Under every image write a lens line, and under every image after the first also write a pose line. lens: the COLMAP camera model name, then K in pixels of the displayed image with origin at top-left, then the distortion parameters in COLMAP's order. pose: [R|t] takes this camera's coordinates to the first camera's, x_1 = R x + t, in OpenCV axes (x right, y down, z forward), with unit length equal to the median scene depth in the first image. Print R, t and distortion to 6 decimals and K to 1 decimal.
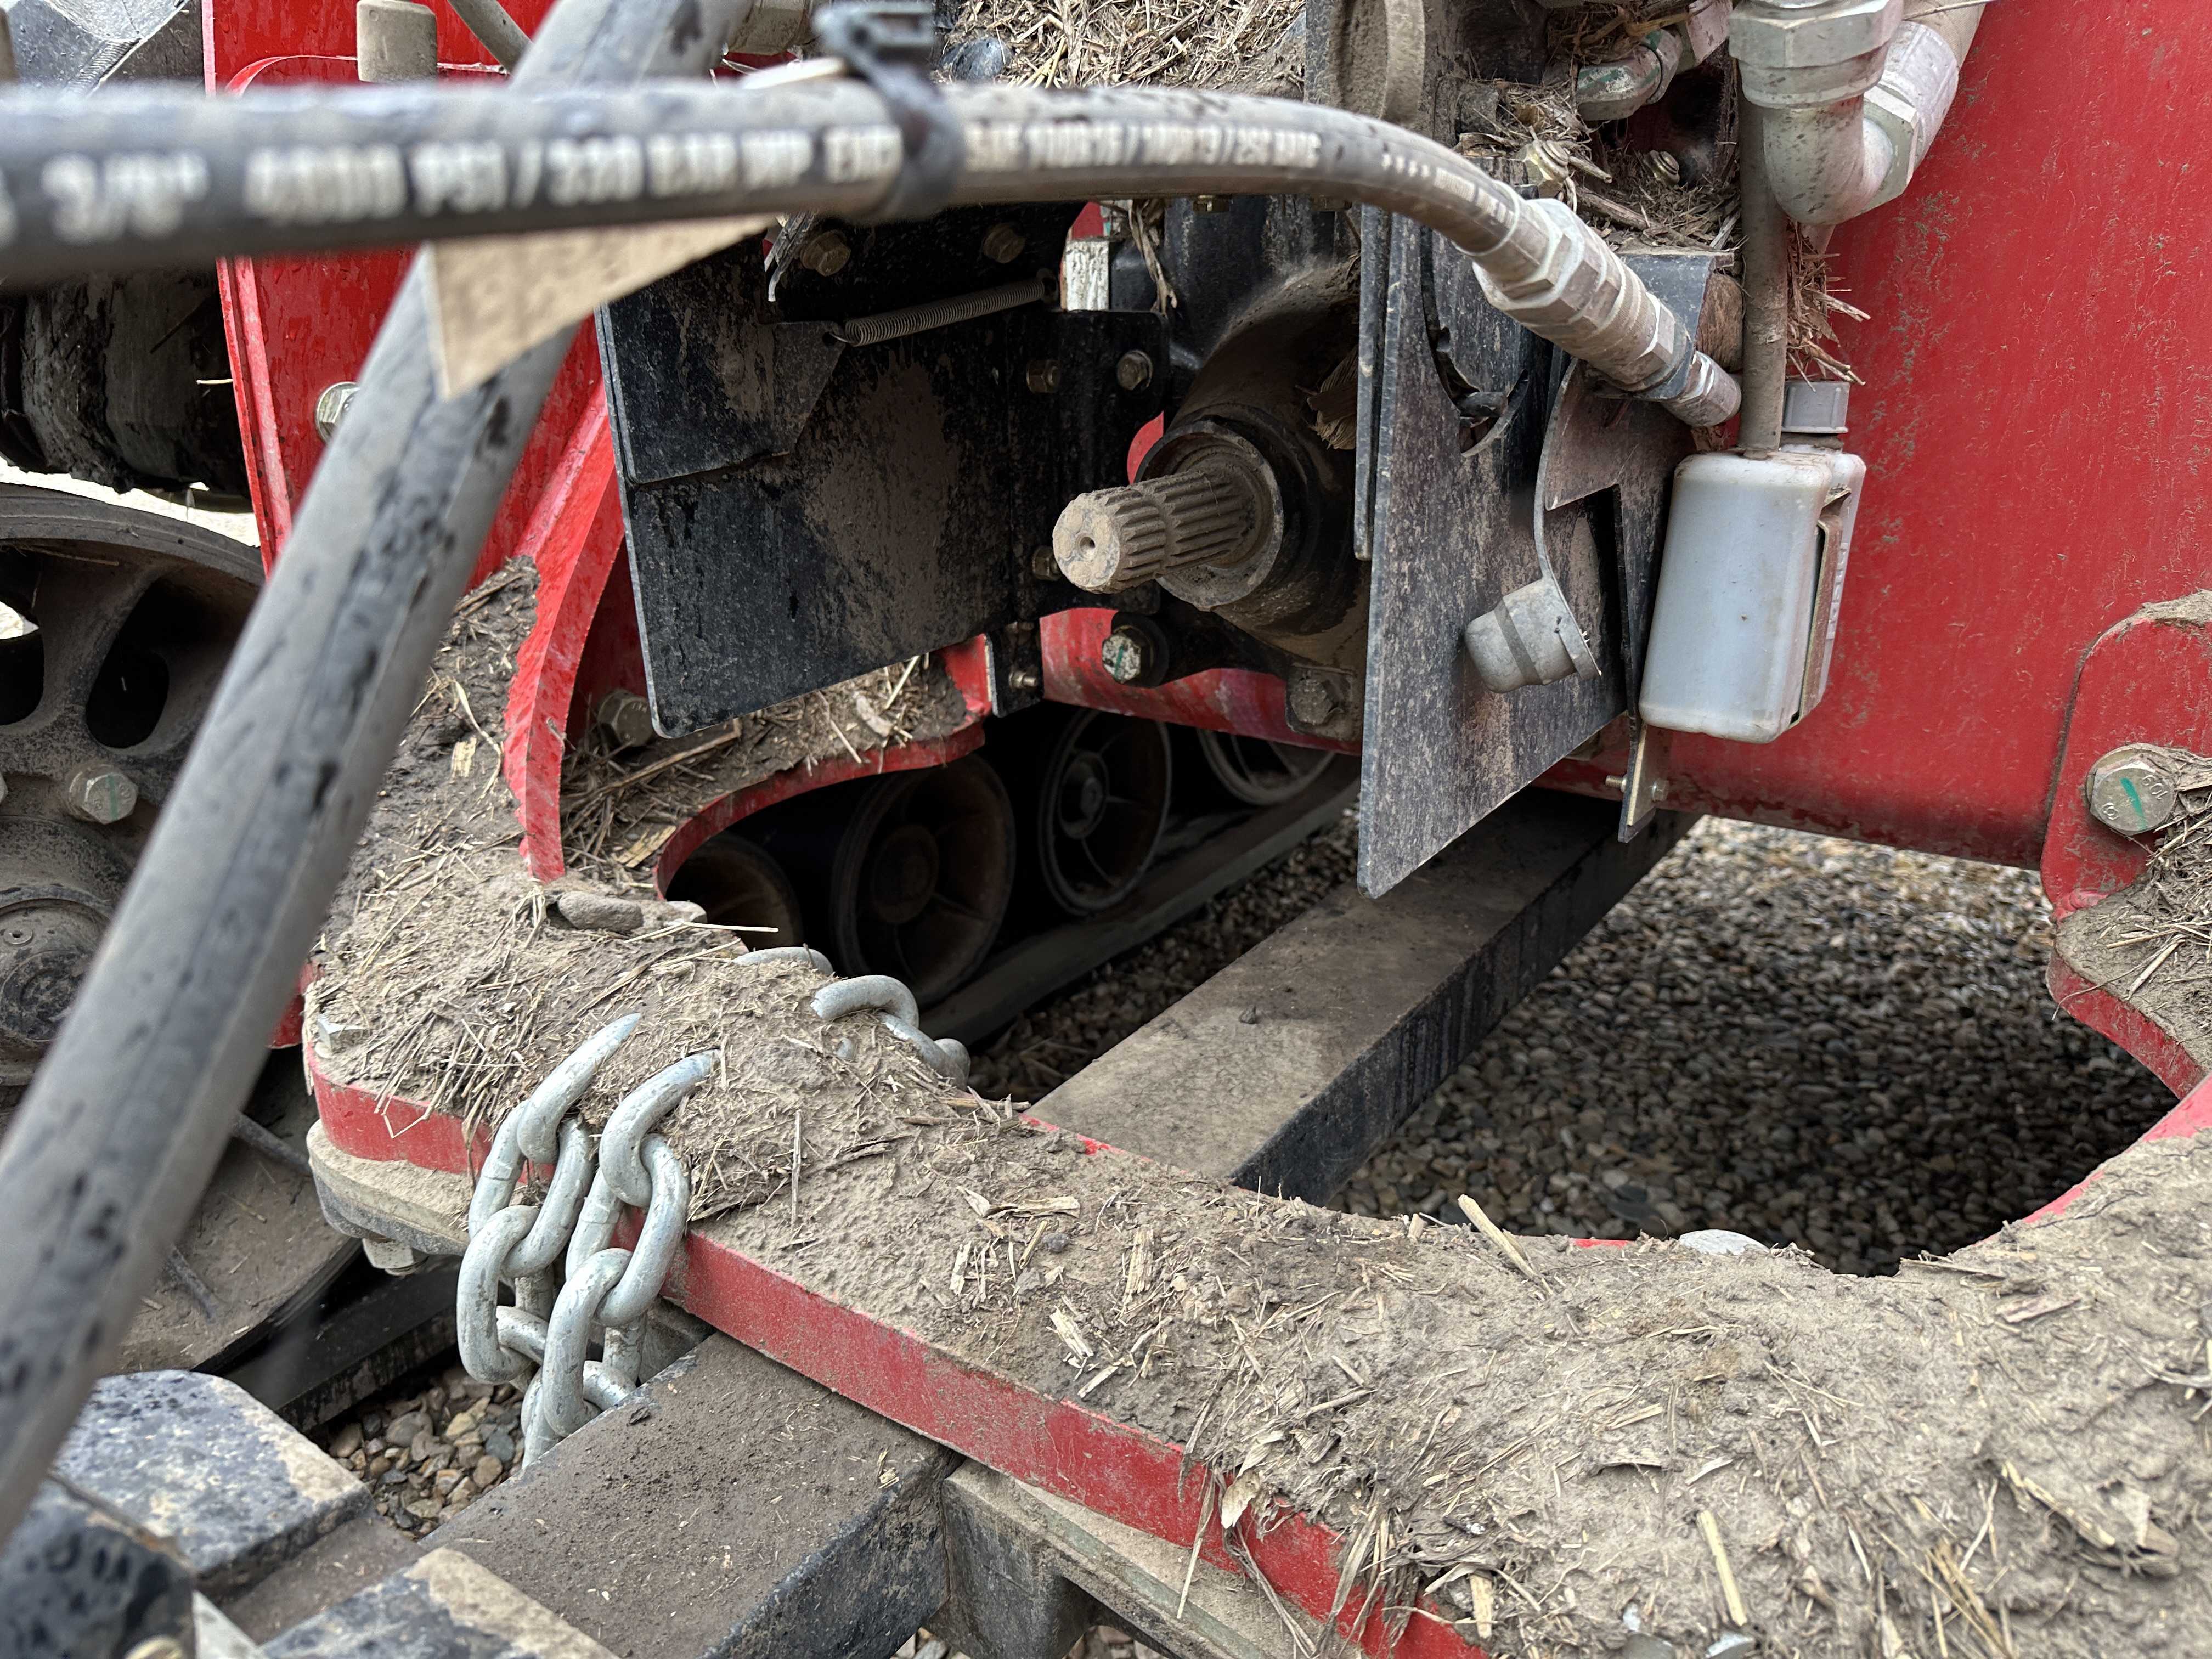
lens RADIAL K [[1564.0, 0, 1104.2], [0, 1564.0, 817.8], [0, 0, 1]] dist [0.044472, -0.058322]
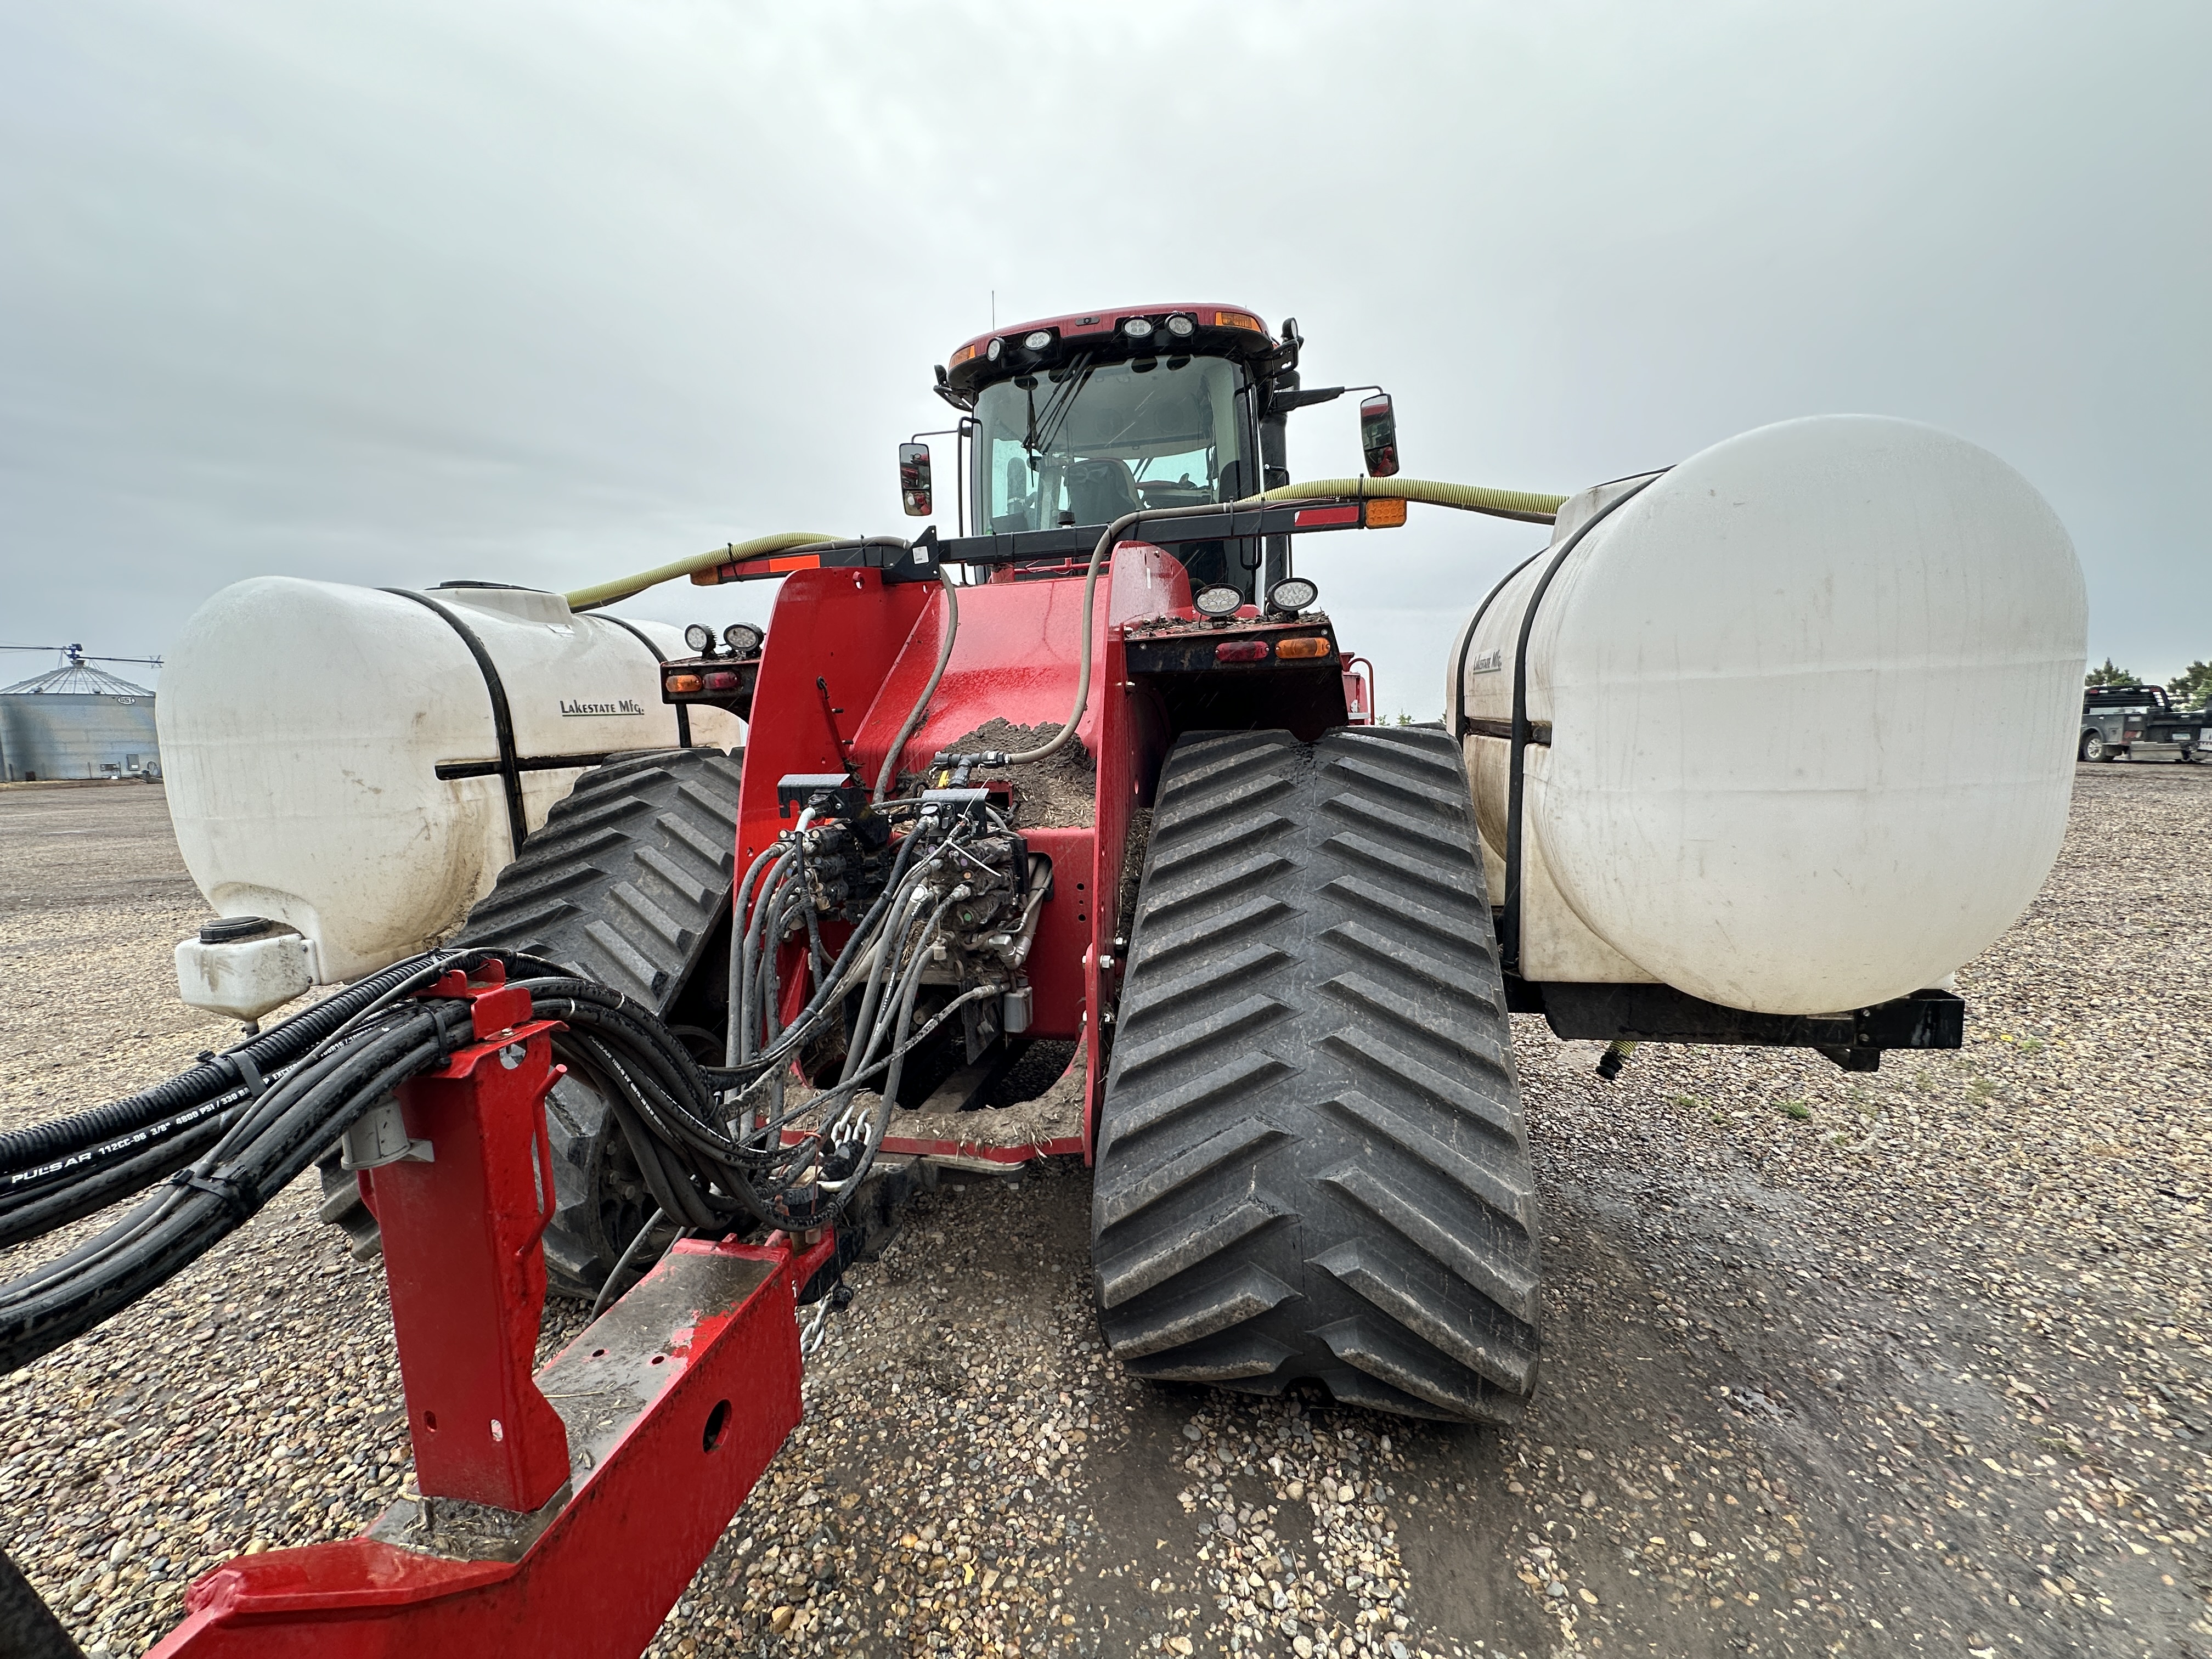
lens RADIAL K [[892.5, 0, 1103.1], [0, 892.5, 835.3], [0, 0, 1]] dist [-0.001198, 0.000636]
pose [[0.931914, -0.080859, 0.353551, -0.631840], [0.153012, 0.971482, -0.181136, -0.142129], [-0.328821, 0.222901, 0.917710, -3.265098]]
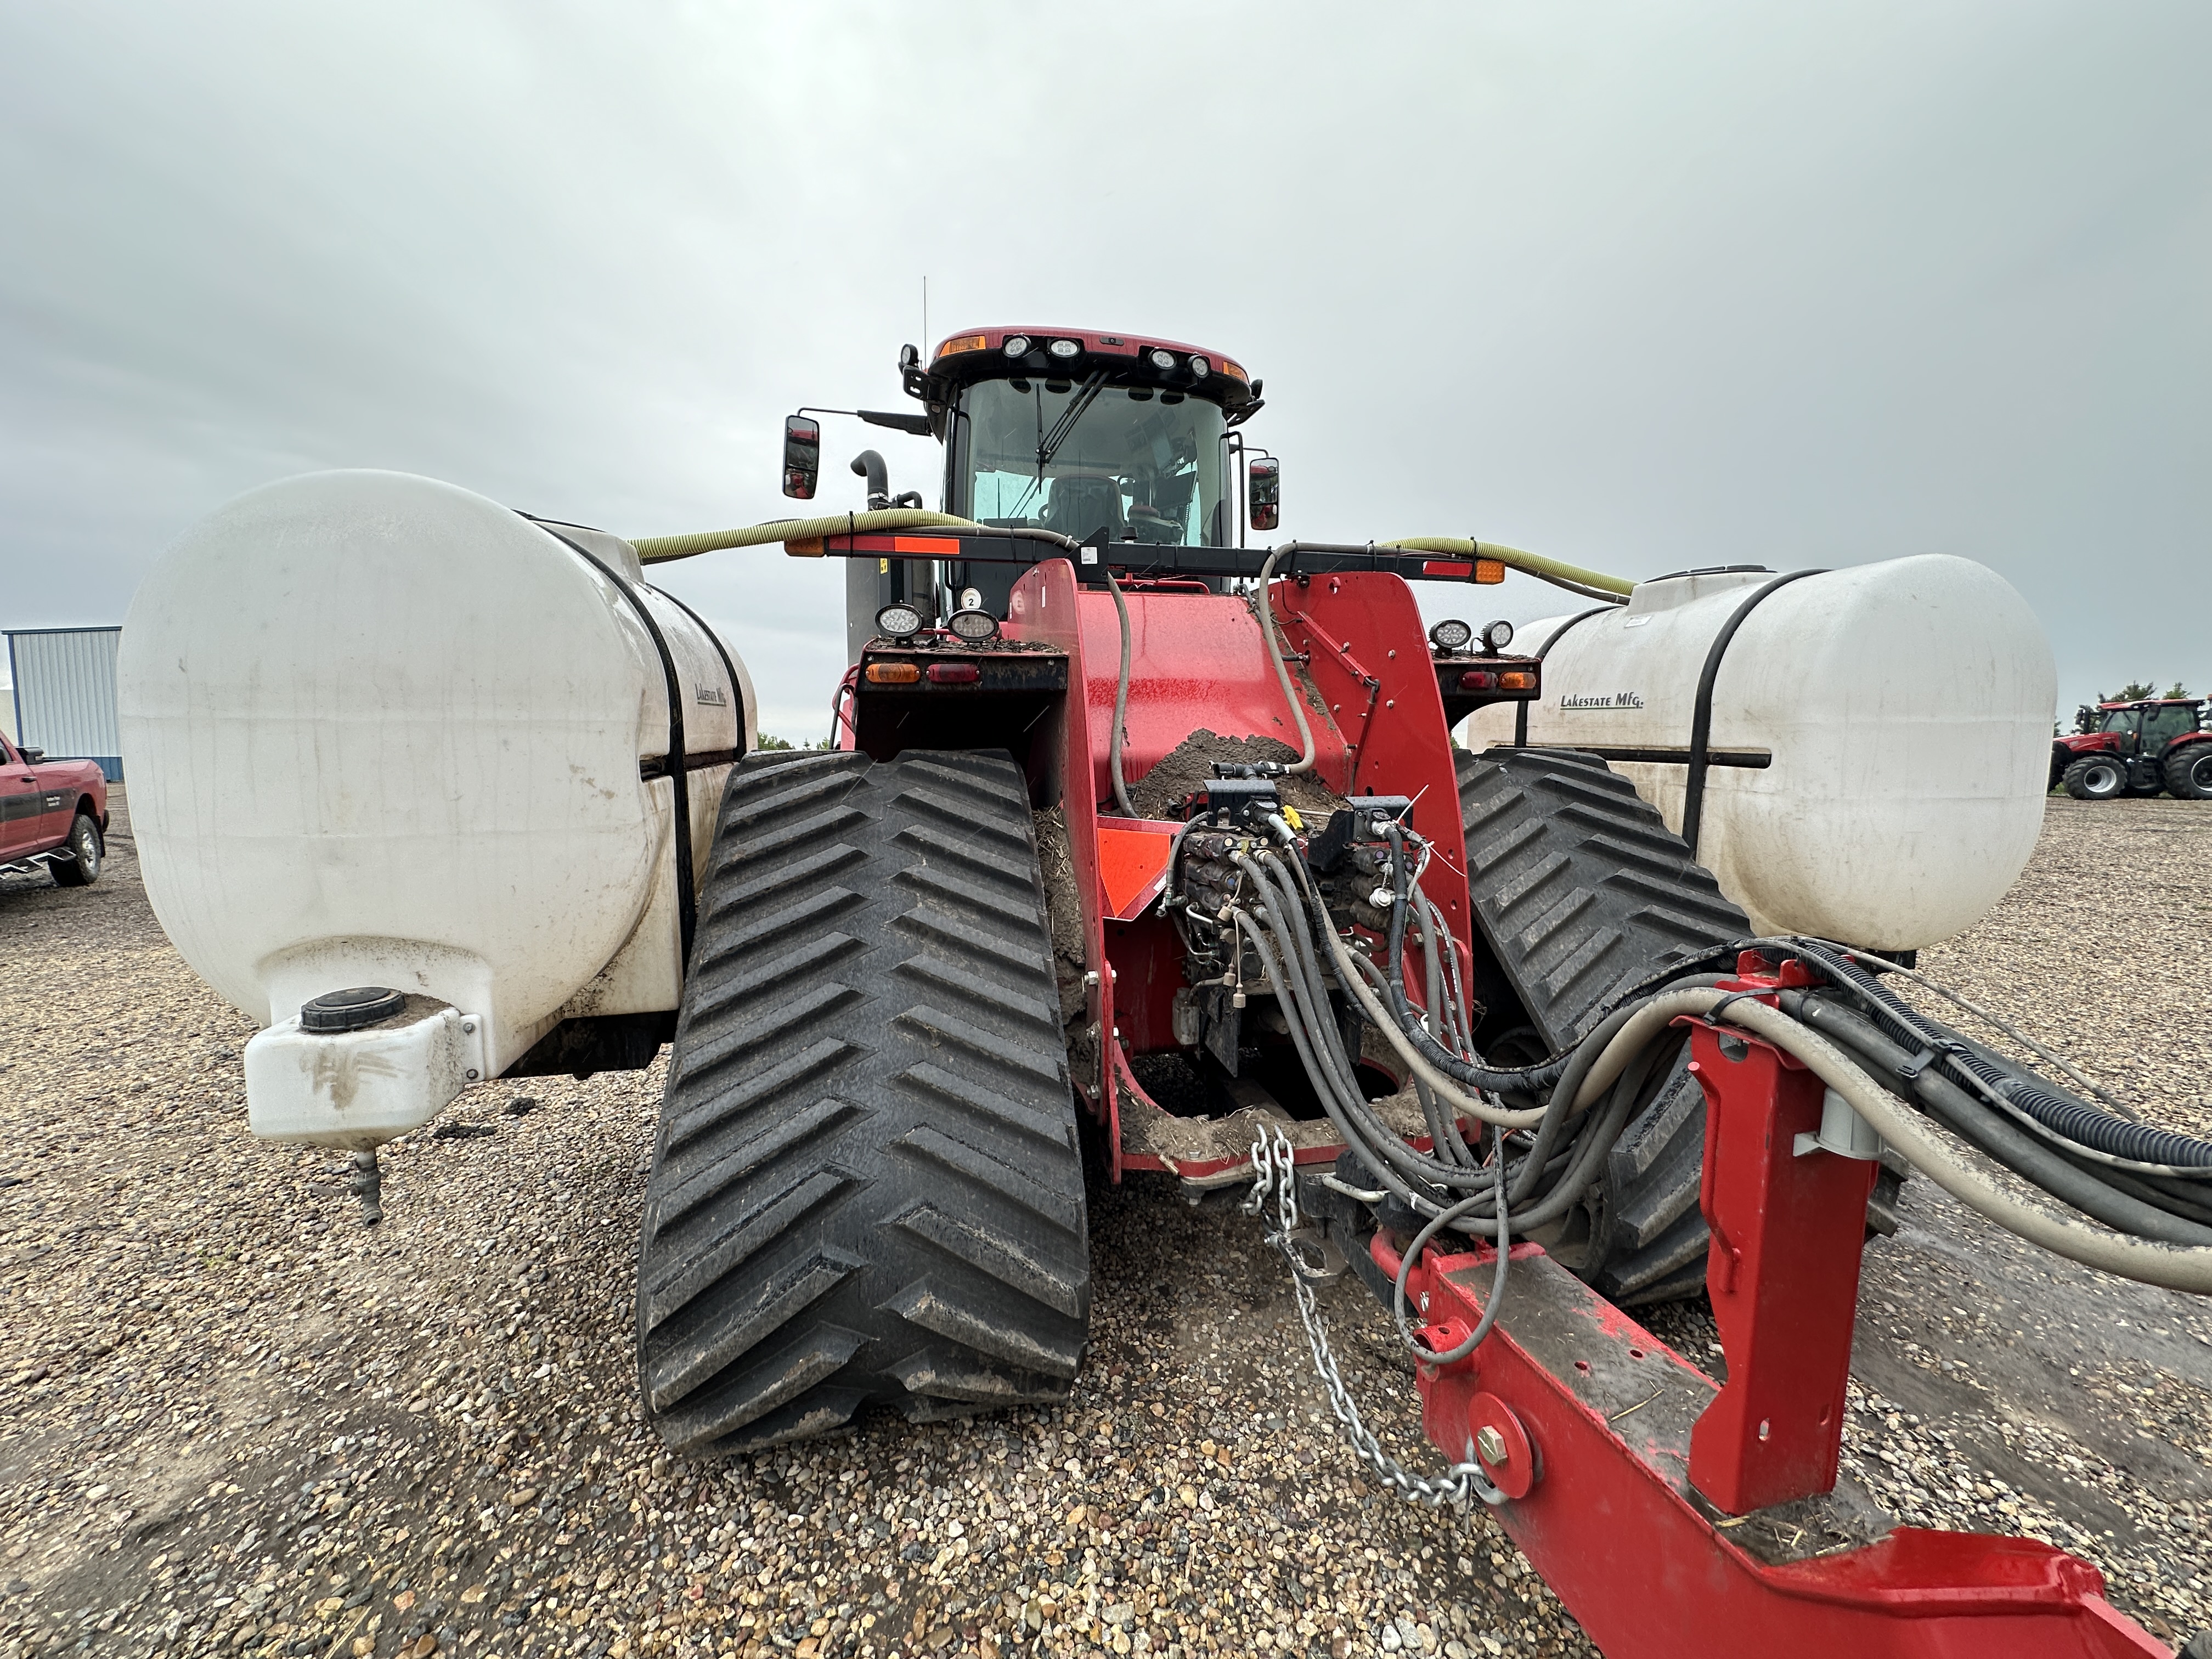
lens RADIAL K [[892.5, 0, 1103.1], [0, 892.5, 835.3], [0, 0, 1]] dist [-0.001198, 0.000636]
pose [[0.679434, -0.081077, 0.729243, -3.601564], [0.239517, 0.963939, -0.115987, -0.797877], [-0.693542, 0.253472, 0.674353, -1.343056]]
